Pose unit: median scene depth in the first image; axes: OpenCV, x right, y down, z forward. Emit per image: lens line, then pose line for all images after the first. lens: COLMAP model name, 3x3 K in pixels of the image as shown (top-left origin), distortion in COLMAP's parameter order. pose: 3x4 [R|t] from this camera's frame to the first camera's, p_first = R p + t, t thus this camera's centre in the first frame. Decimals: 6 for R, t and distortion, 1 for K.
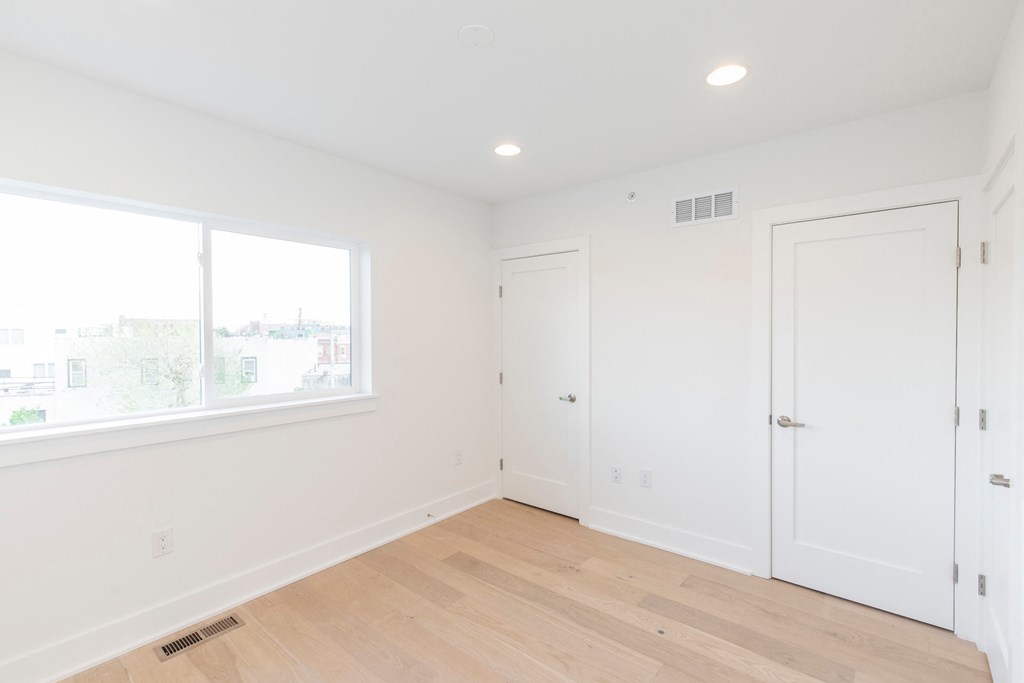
lens RADIAL K [[461.7, 0, 508.2], [0, 461.7, 343.2], [0, 0, 1]] dist [0.002092, 0.001038]
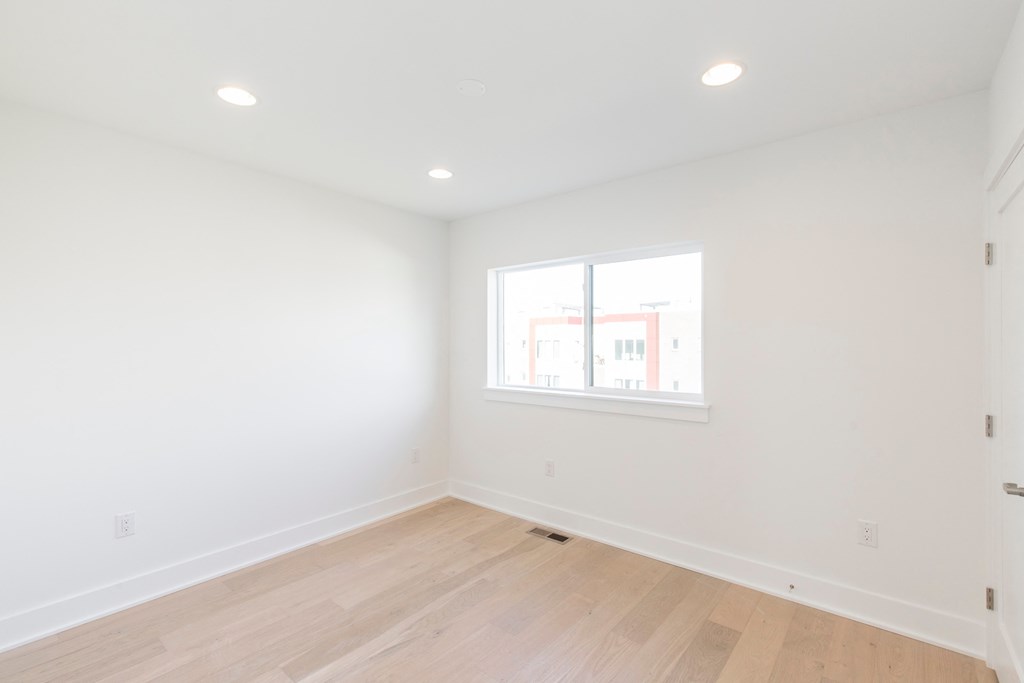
lens RADIAL K [[461.7, 0, 519.2], [0, 461.7, 342.8], [0, 0, 1]] dist [0.002092, 0.001038]
pose [[0.017137, 0.005382, -0.999839, 0.730068], [-0.021964, 0.999746, 0.005005, -0.010788], [0.999612, 0.021874, 0.017251, 0.724498]]
